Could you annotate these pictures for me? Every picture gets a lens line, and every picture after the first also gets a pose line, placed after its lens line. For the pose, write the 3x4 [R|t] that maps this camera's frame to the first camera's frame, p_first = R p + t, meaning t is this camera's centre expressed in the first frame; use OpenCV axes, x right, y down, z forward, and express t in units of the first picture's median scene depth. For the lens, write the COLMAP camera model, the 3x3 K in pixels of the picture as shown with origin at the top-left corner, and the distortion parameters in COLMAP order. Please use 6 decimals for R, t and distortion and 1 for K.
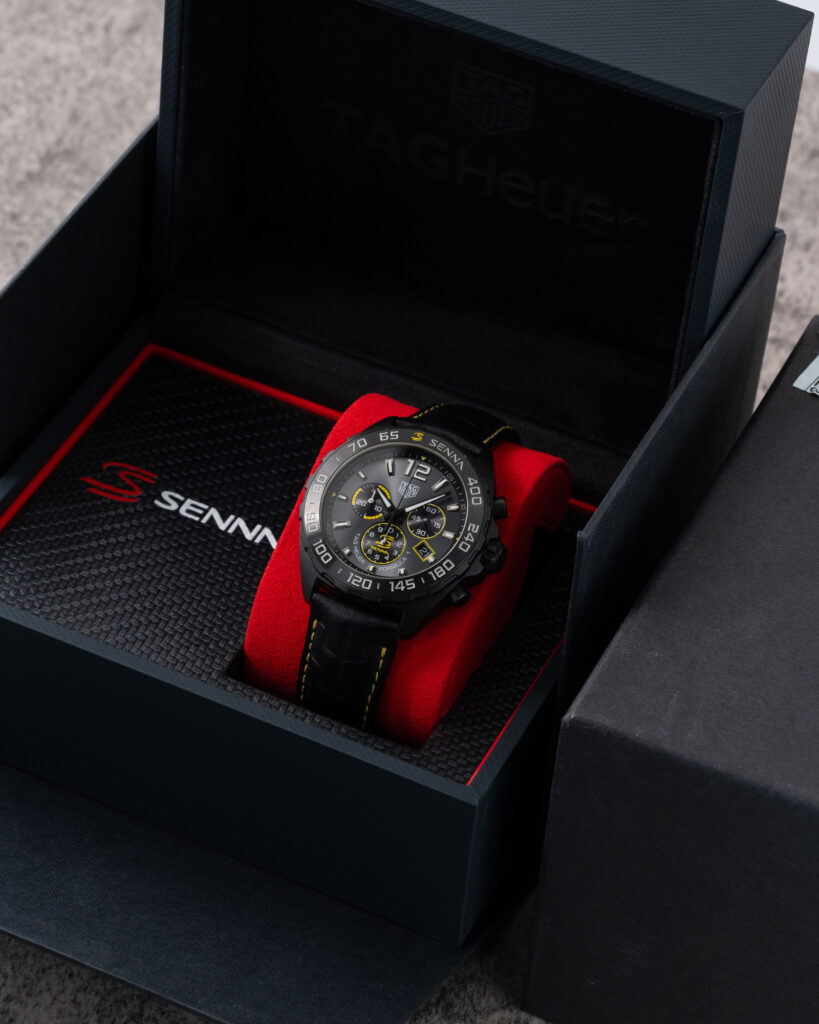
lens RADIAL K [[4277.2, 0, 409.5], [0, 4277.2, 512.0], [0, 0, 1]] dist [-0.220976, -2.166079]
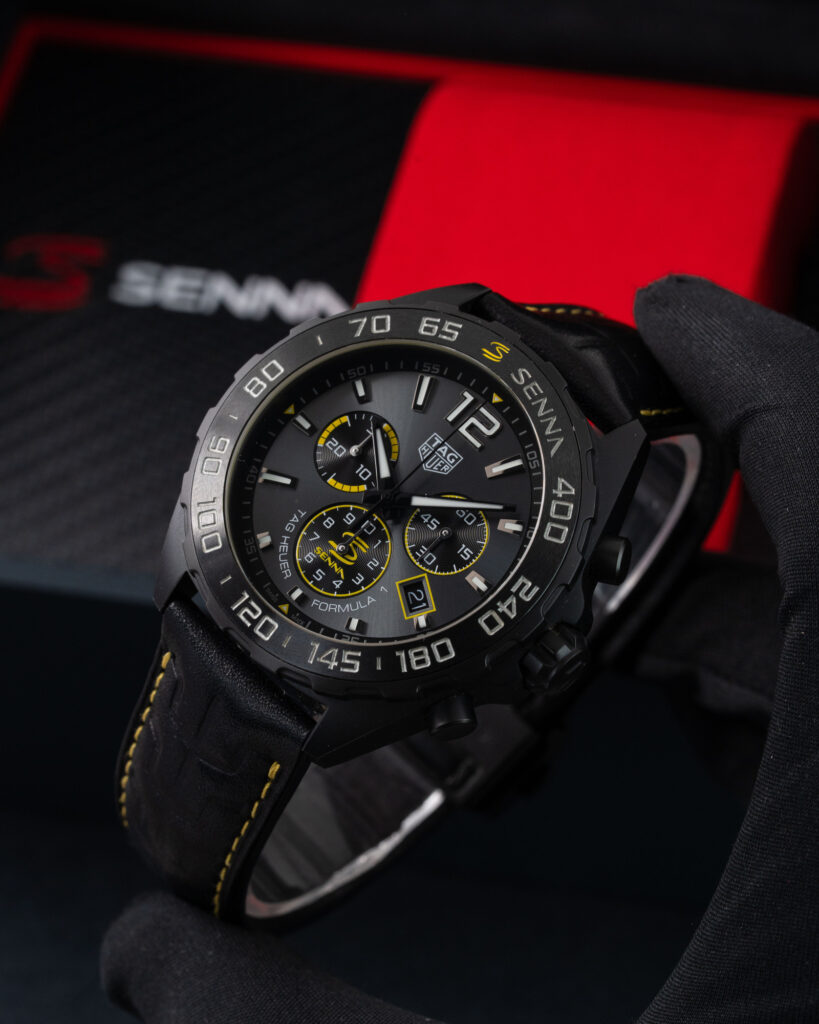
lens RADIAL K [[4277.2, 0, 409.5], [0, 4277.2, 512.0], [0, 0, 1]] dist [-0.220976, -2.166079]
pose [[0.927134, 0.329915, -0.177701, 0.080587], [-0.306128, 0.940322, 0.148593, -0.066843], [0.216120, -0.083366, 0.972801, 0.554792]]
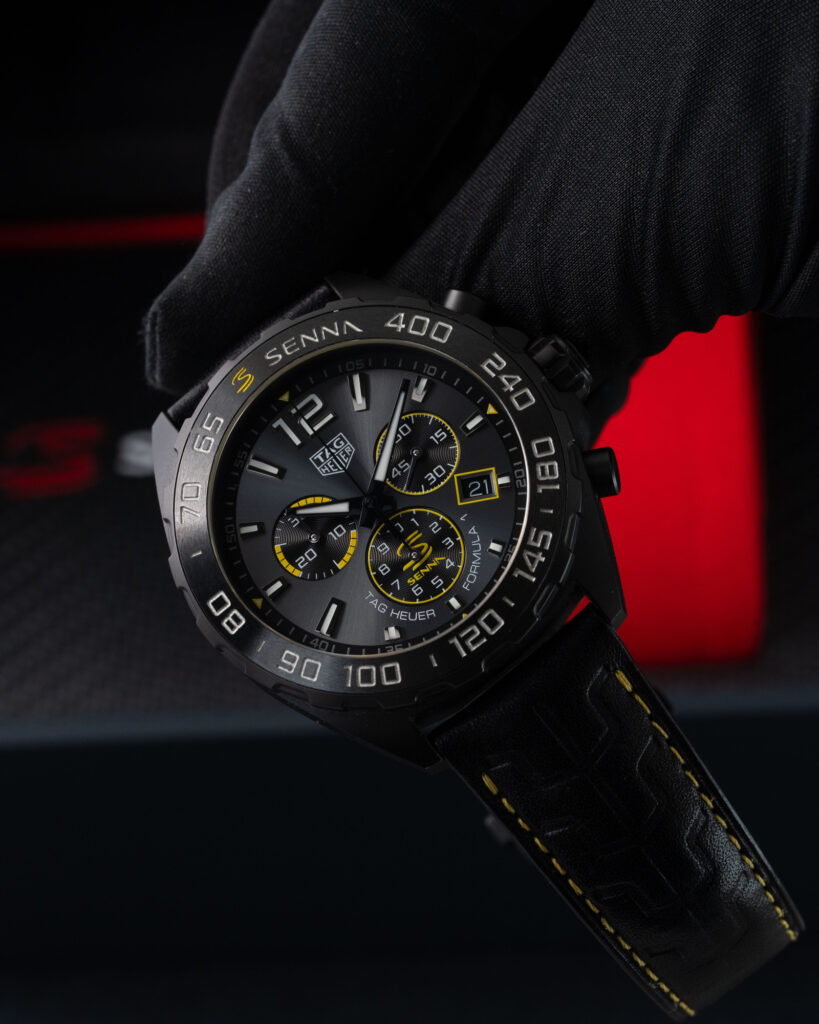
lens RADIAL K [[4277.2, 0, 409.5], [0, 4277.2, 512.0], [0, 0, 1]] dist [-0.220976, -2.166079]
pose [[0.478962, -0.840072, 0.254704, -0.118502], [0.846305, 0.518960, 0.120202, -0.050445], [-0.233160, 0.157985, 0.959519, 0.561215]]
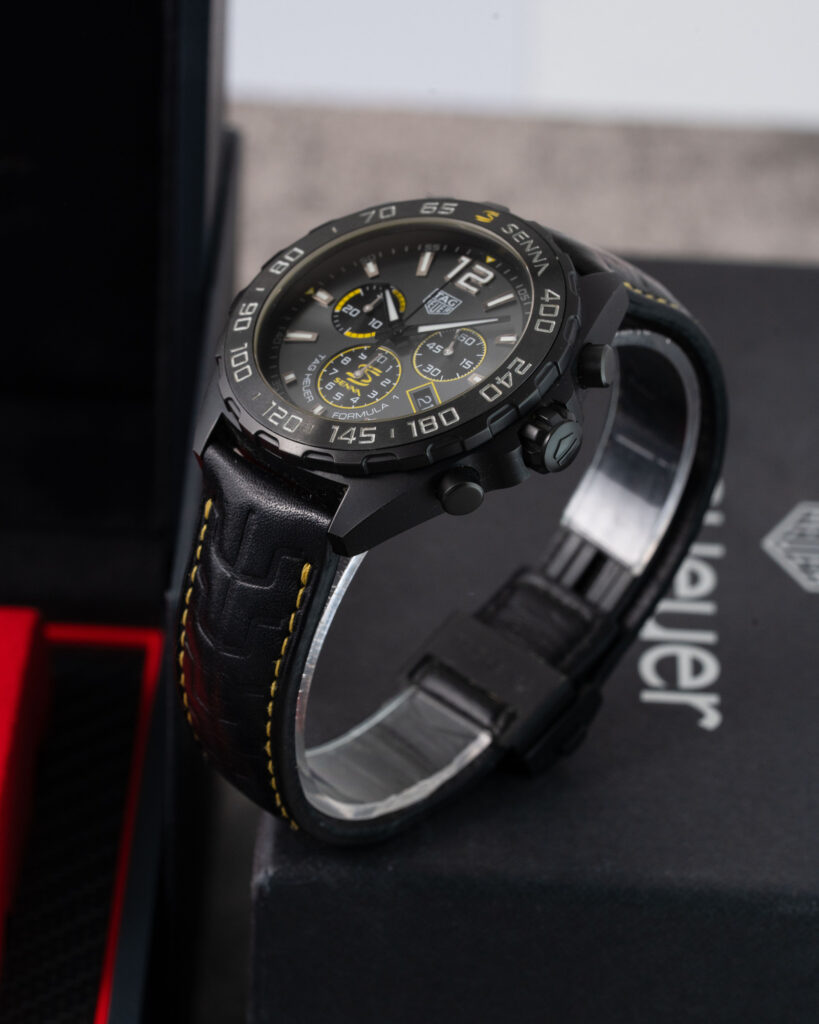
lens RADIAL K [[4277.2, 0, 409.5], [0, 4277.2, 512.0], [0, 0, 1]] dist [-0.220976, -2.166079]
pose [[0.933454, 0.197975, -0.299114, 0.157515], [-0.270976, 0.935581, -0.226407, 0.138063], [0.235023, 0.292393, 0.926969, 0.525615]]
